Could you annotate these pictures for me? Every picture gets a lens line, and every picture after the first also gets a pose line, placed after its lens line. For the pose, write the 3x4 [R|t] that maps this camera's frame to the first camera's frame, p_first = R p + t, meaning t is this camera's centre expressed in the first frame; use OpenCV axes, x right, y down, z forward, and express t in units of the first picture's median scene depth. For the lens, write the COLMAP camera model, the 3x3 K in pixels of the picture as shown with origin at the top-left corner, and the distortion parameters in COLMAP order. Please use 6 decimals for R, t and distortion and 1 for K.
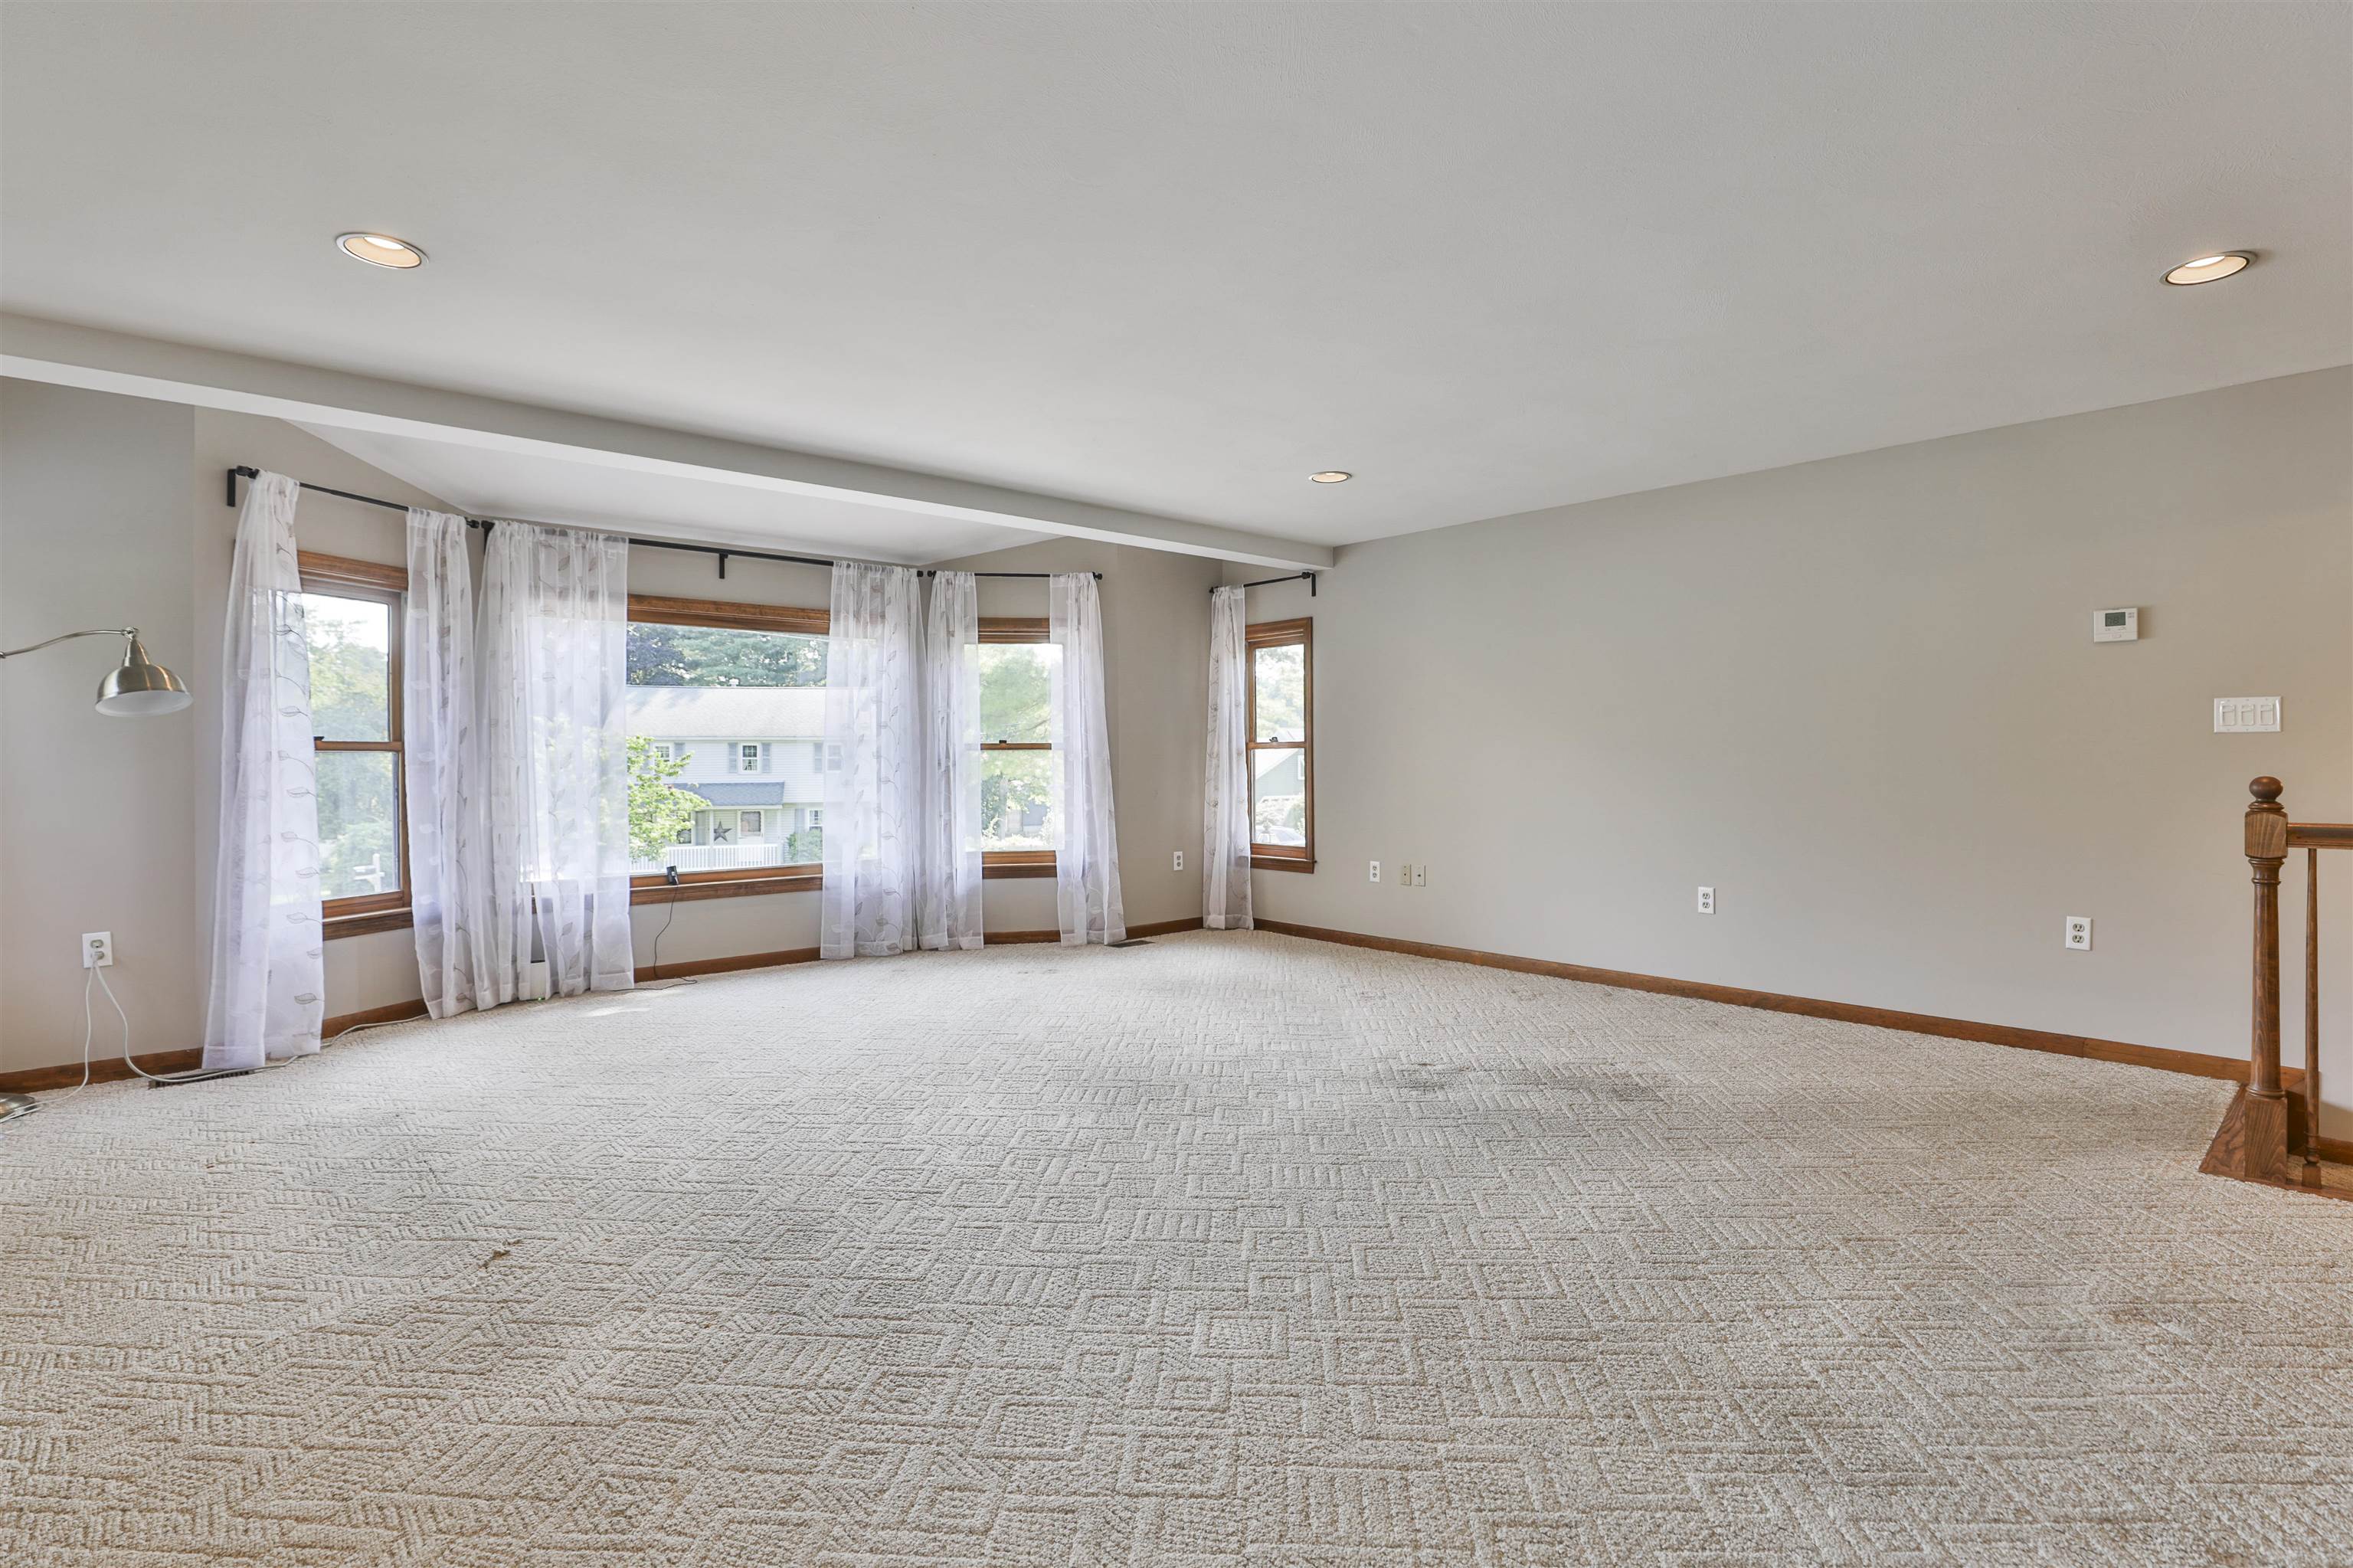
lens RADIAL K [[1089.2, 0, 1172.0], [0, 1089.2, 776.4], [0, 0, 1]] dist [-0.037410, 0.009477]
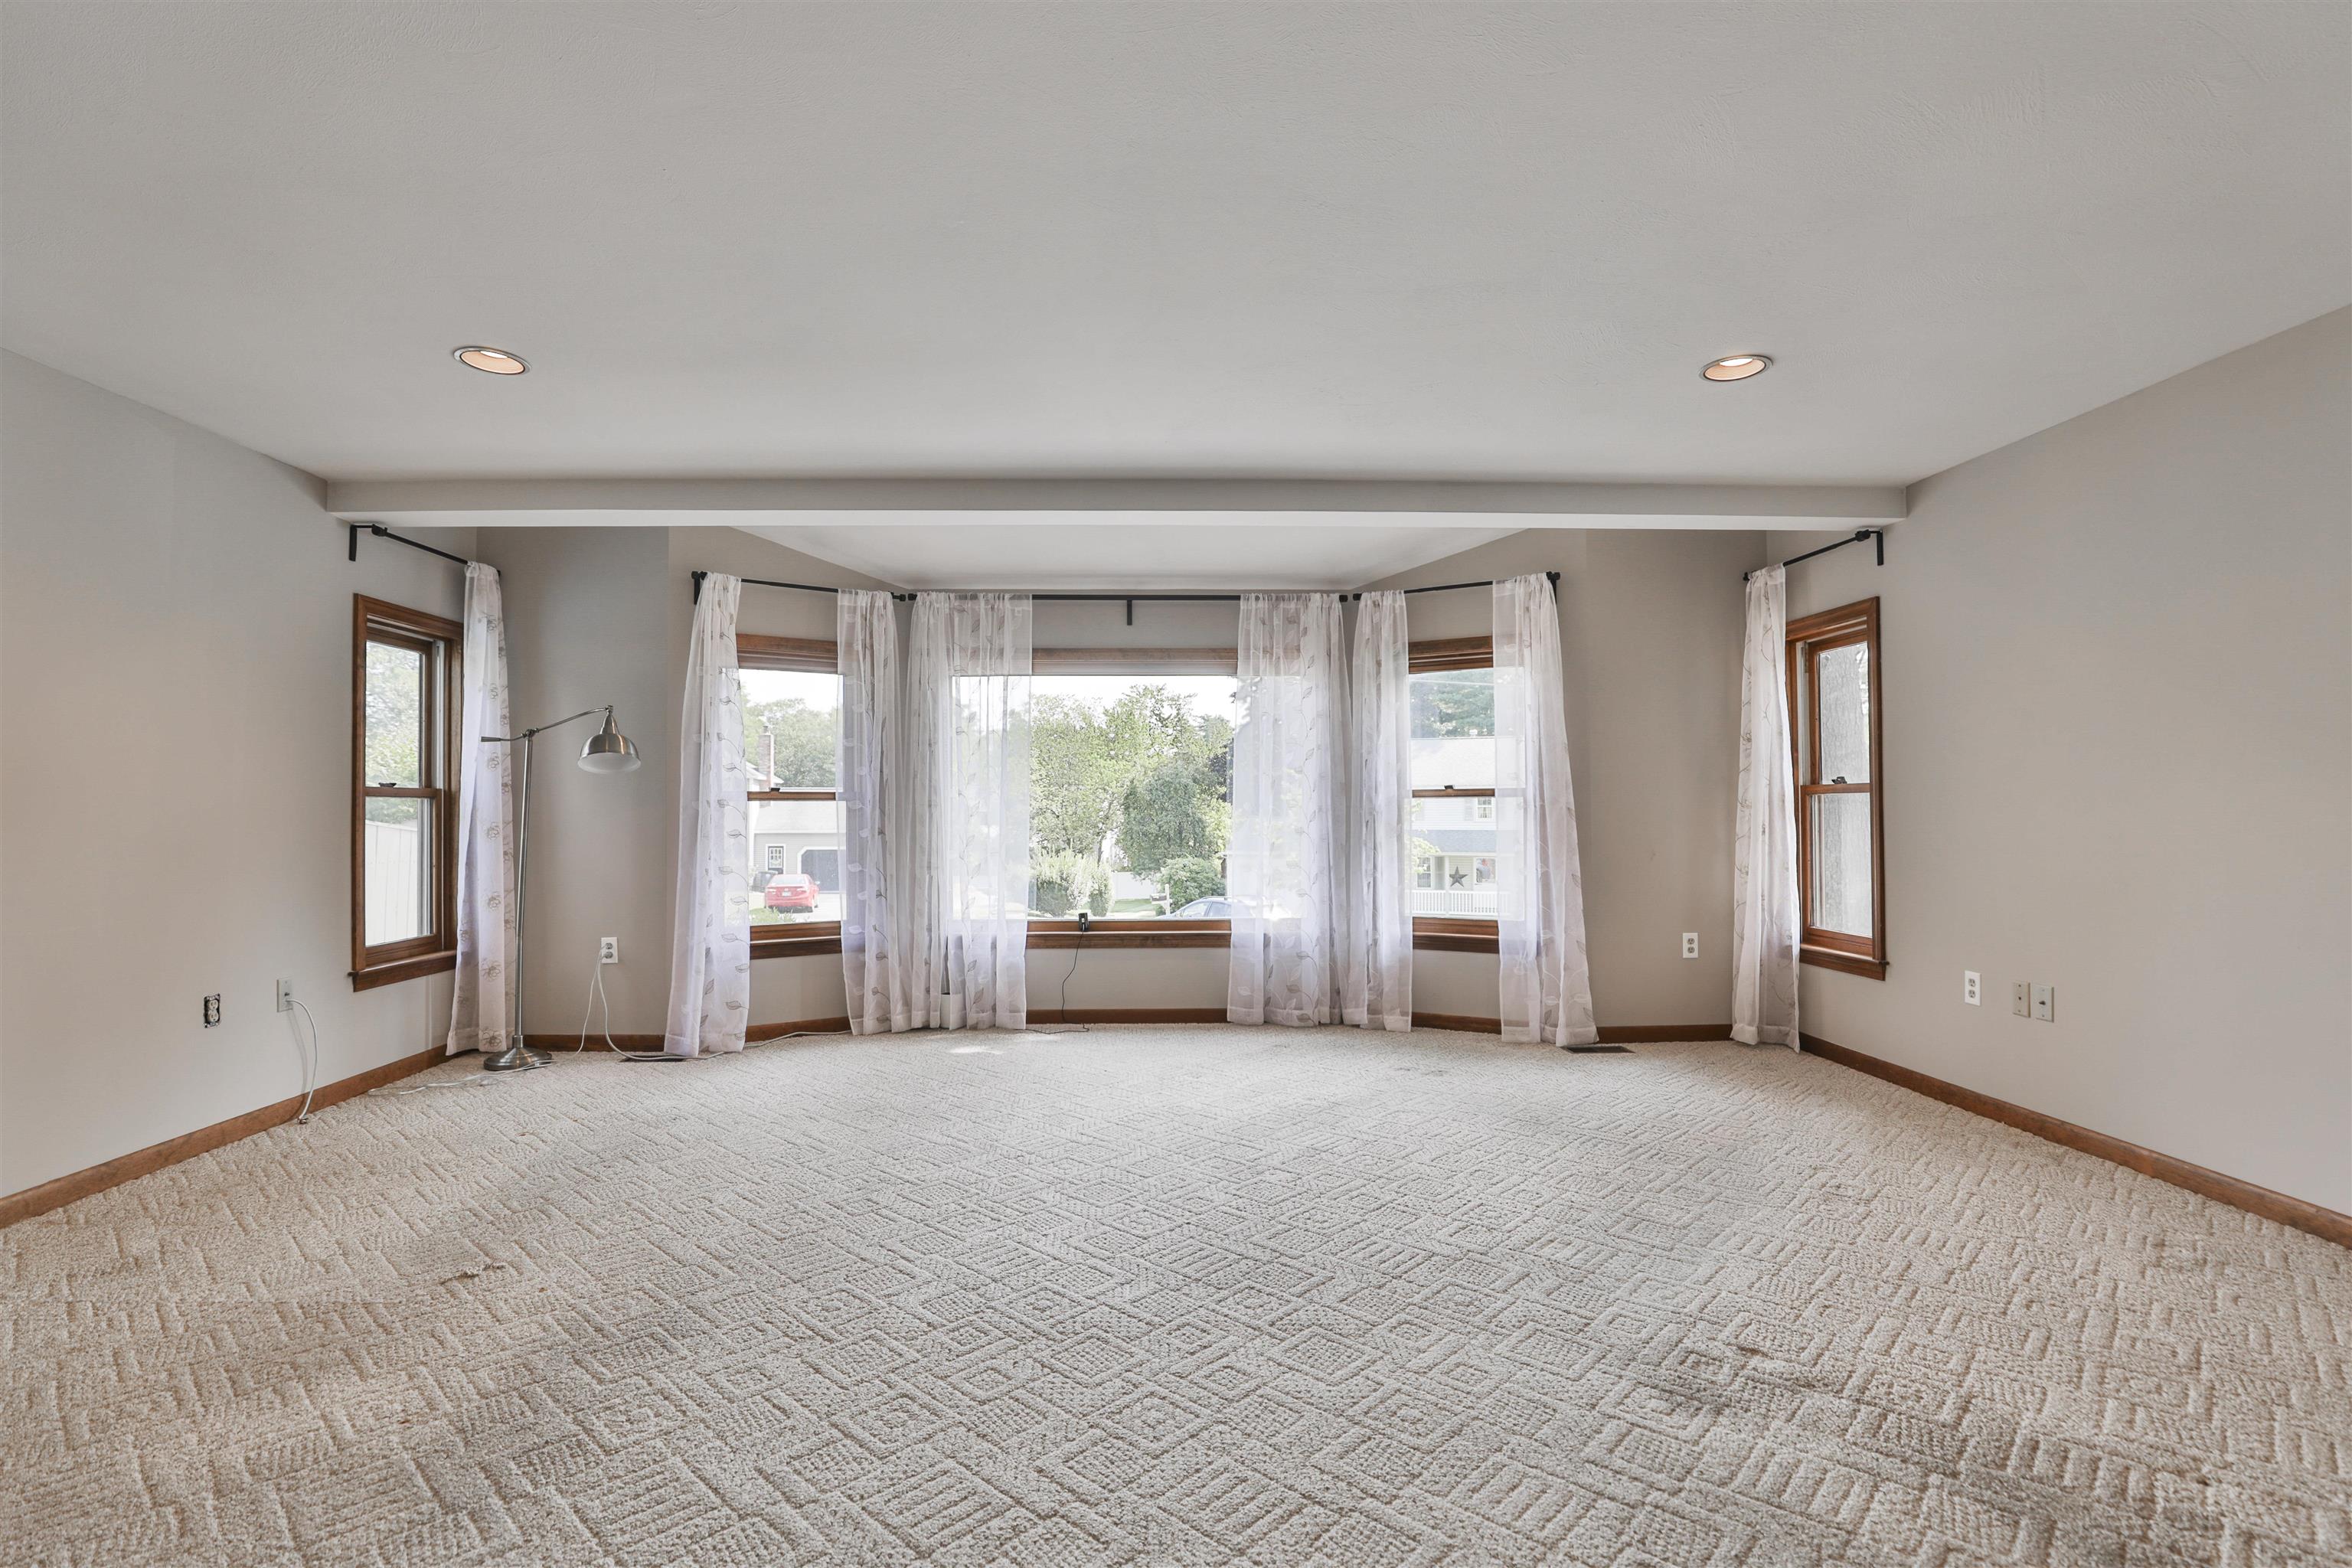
lens RADIAL K [[1088.7, 0, 1144.6], [0, 1088.7, 798.5], [0, 0, 1]] dist [-0.037410, 0.009477]
pose [[0.775200, -0.002861, -0.631709, 0.228878], [-0.011618, 0.999756, -0.018785, -0.005450], [0.631609, 0.021902, 0.774978, 0.243570]]
